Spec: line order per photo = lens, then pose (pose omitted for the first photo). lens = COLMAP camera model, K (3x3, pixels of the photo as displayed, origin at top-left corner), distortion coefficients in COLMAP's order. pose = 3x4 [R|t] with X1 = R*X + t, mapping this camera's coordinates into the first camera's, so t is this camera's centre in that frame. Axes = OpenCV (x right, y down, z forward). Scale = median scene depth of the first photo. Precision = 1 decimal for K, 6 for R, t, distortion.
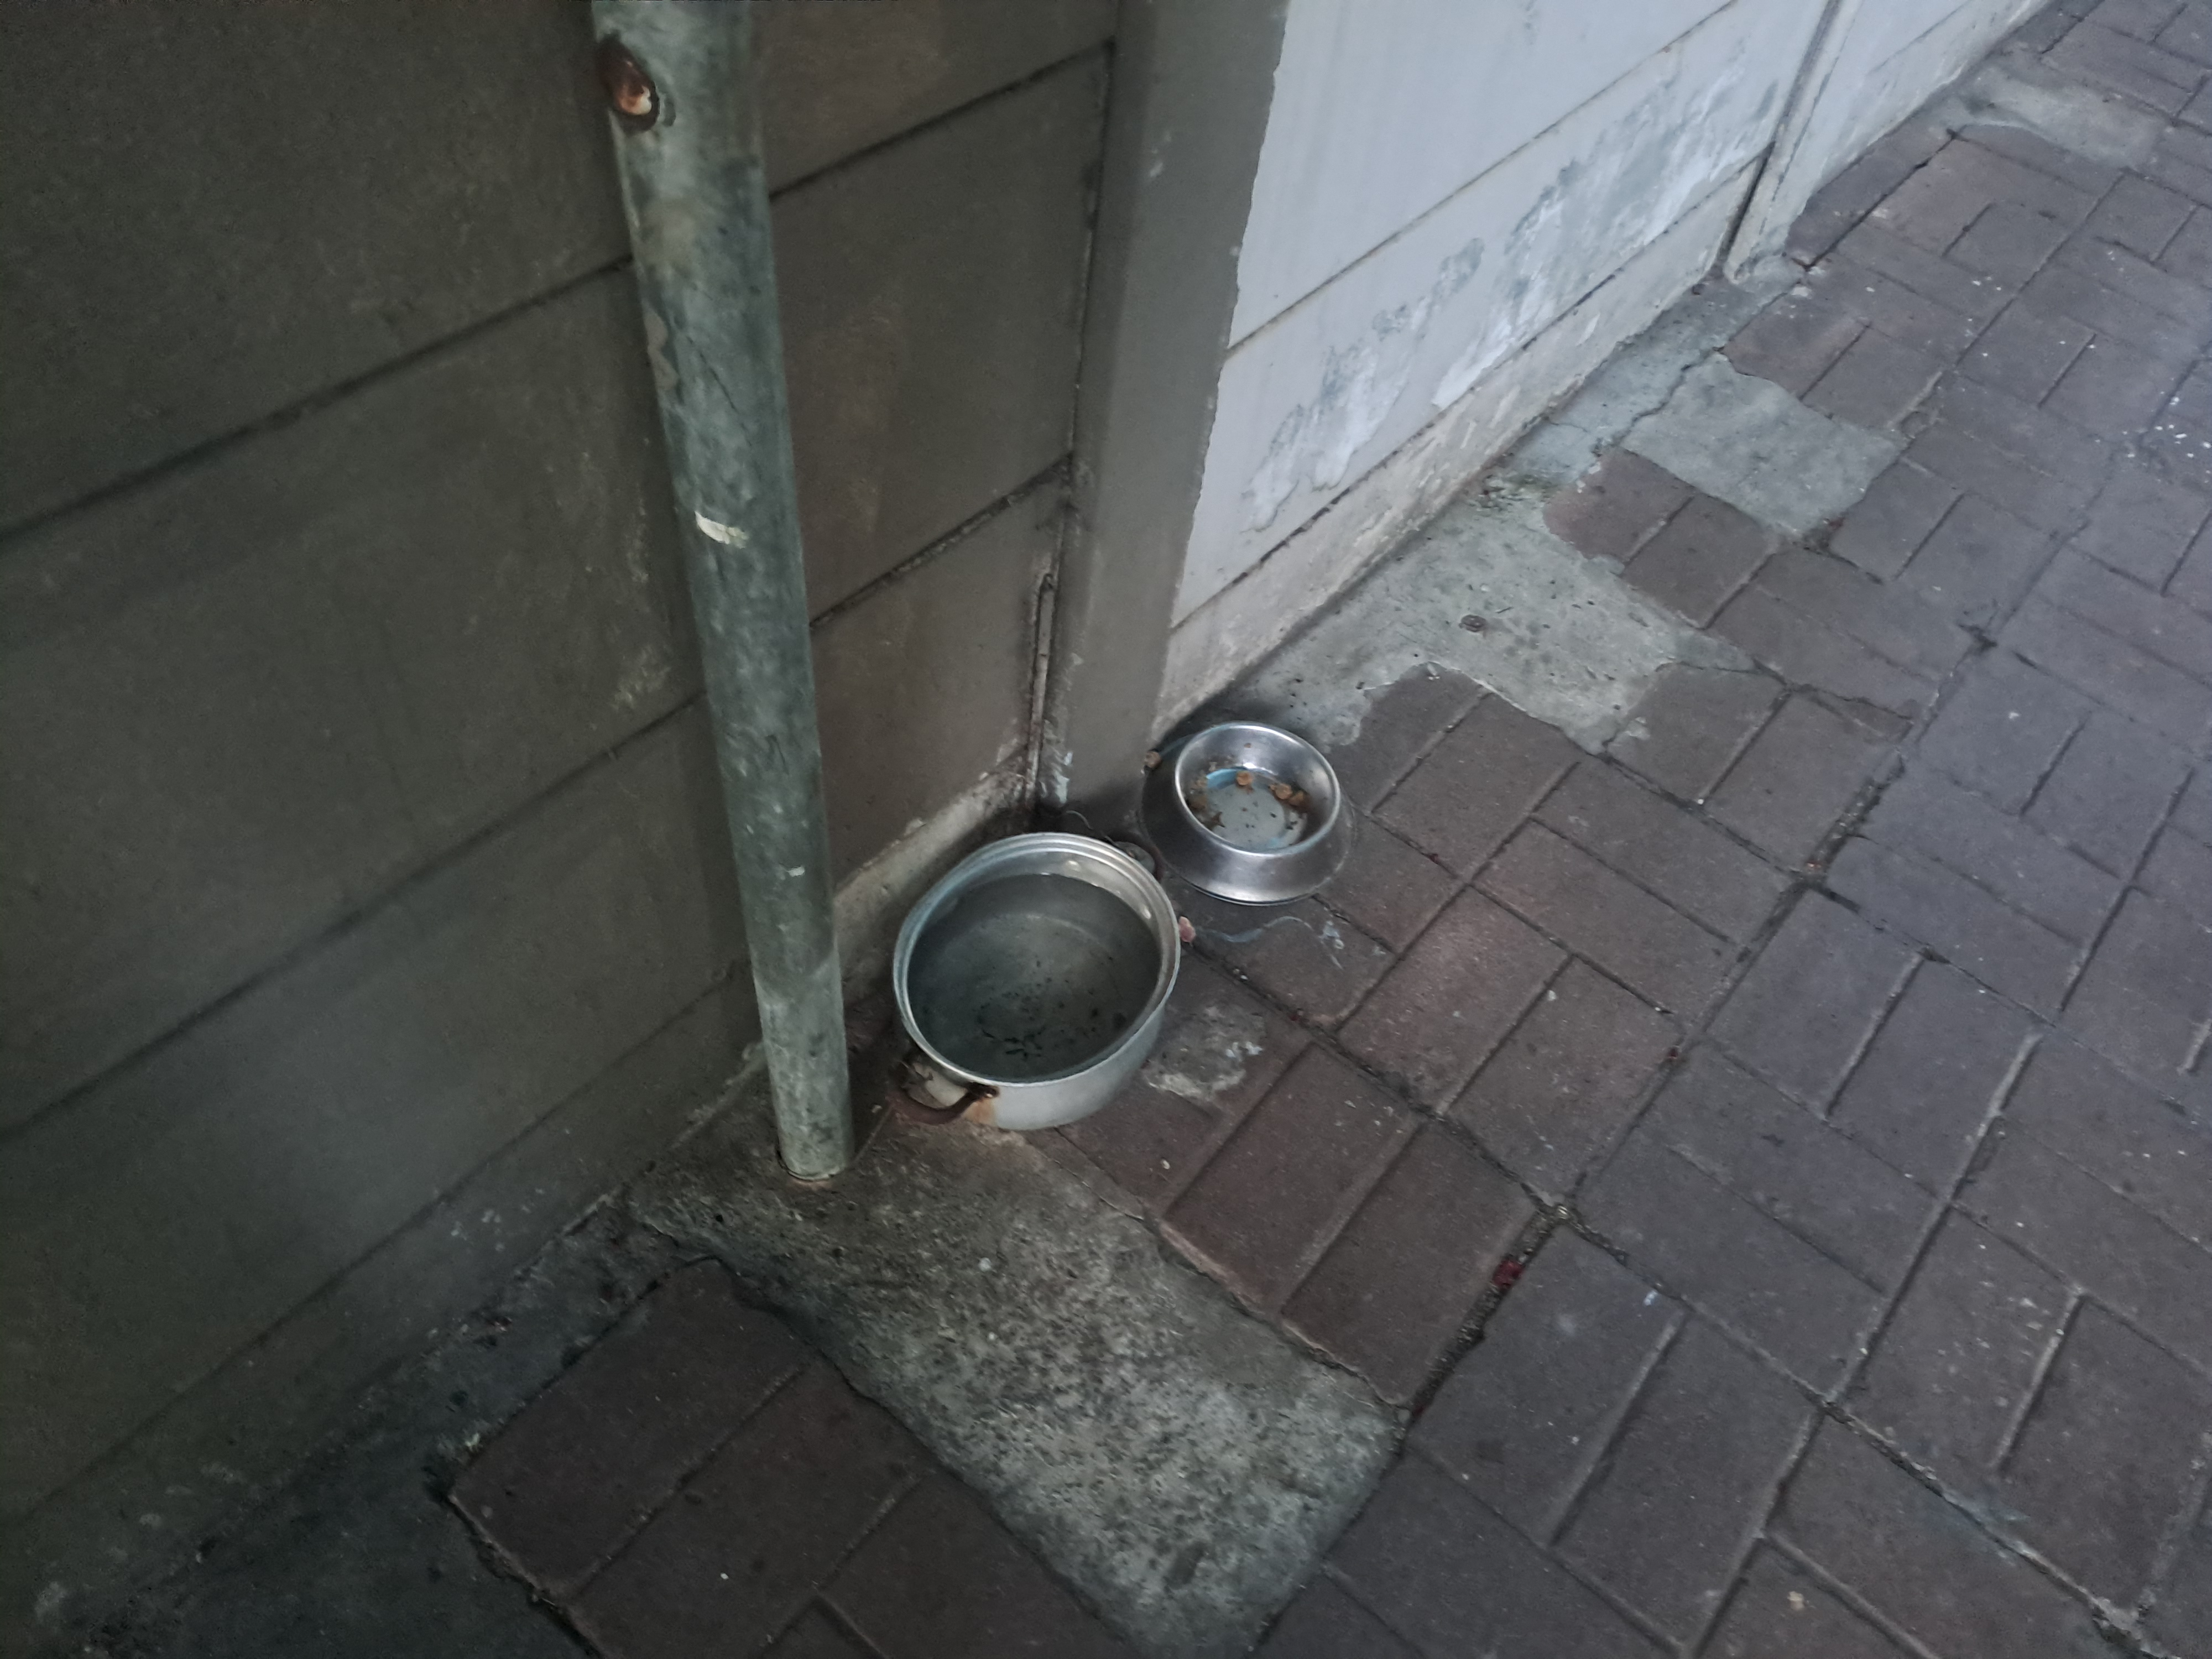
lens RADIAL K [[1563.5, 0, 1106.0], [0, 1563.5, 829.5], [0, 0, 1]] dist [0.127071, -0.202512]
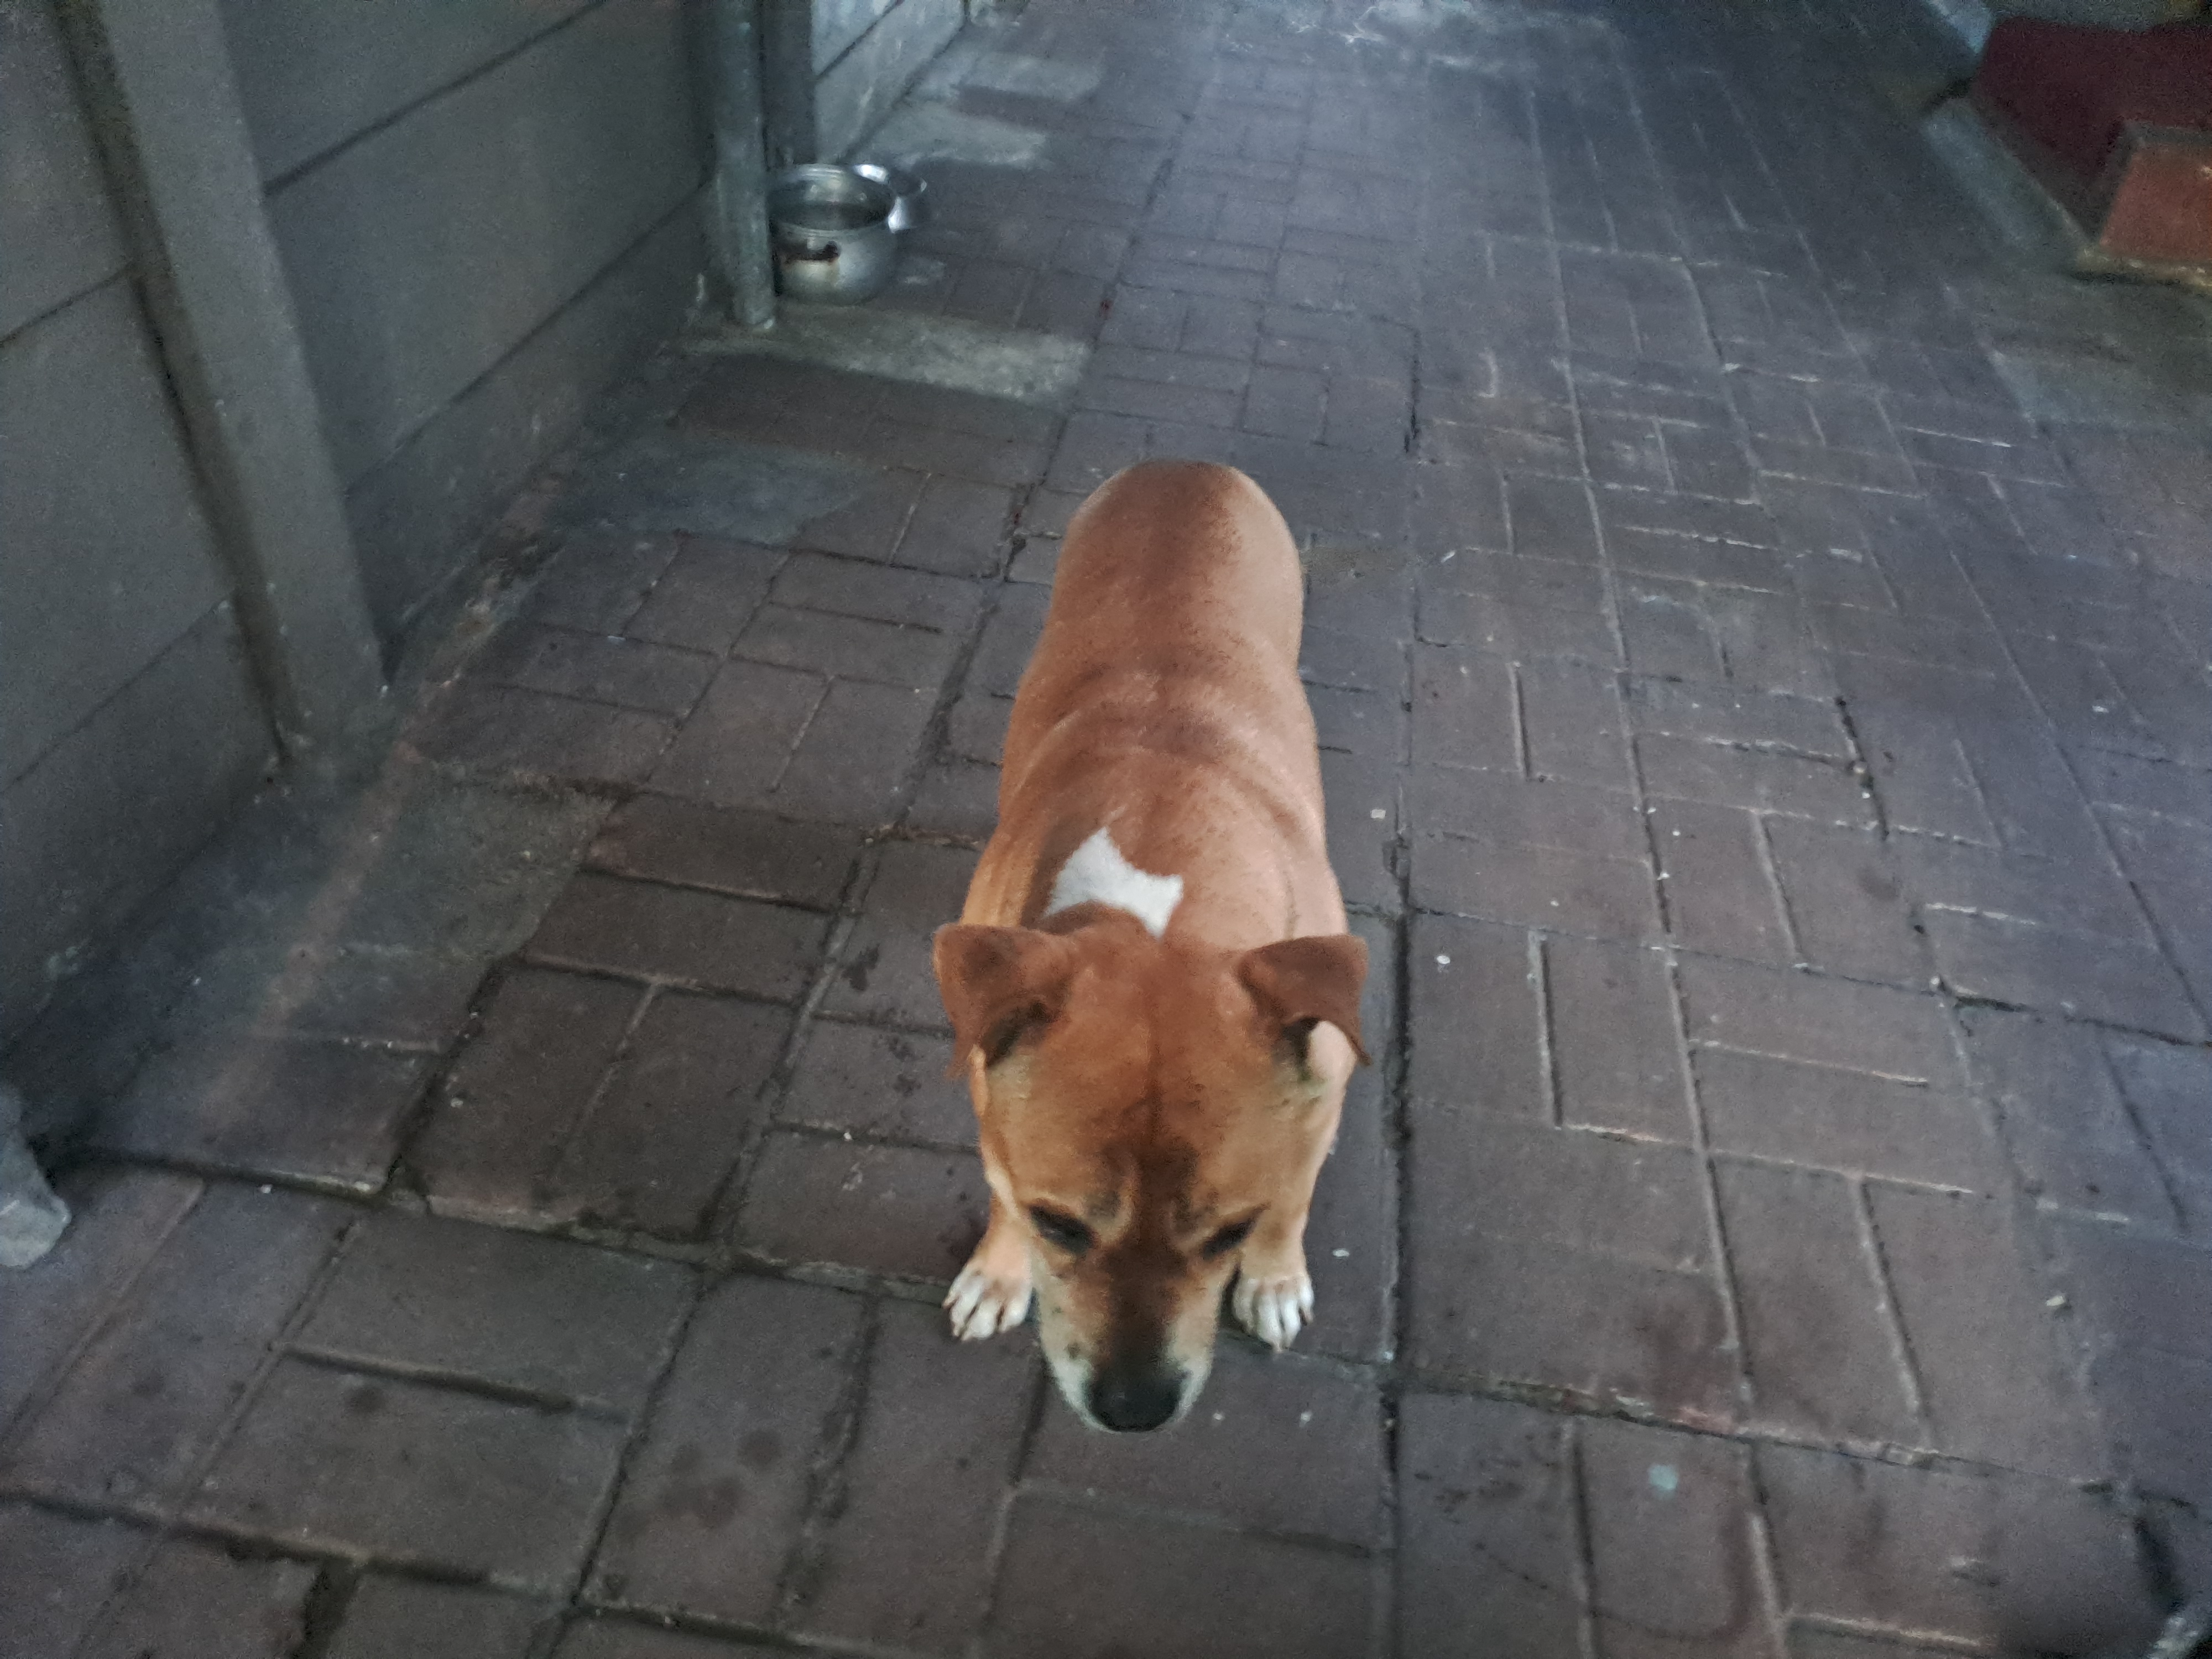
lens RADIAL K [[1563.5, 0, 1106.0], [0, 1563.5, 829.5], [0, 0, 1]] dist [0.127071, -0.202512]
pose [[0.852783, -0.357908, 0.380345, -0.546770], [0.412007, 0.908580, -0.068793, 0.757152], [-0.320953, 0.215371, 0.922282, -0.502802]]
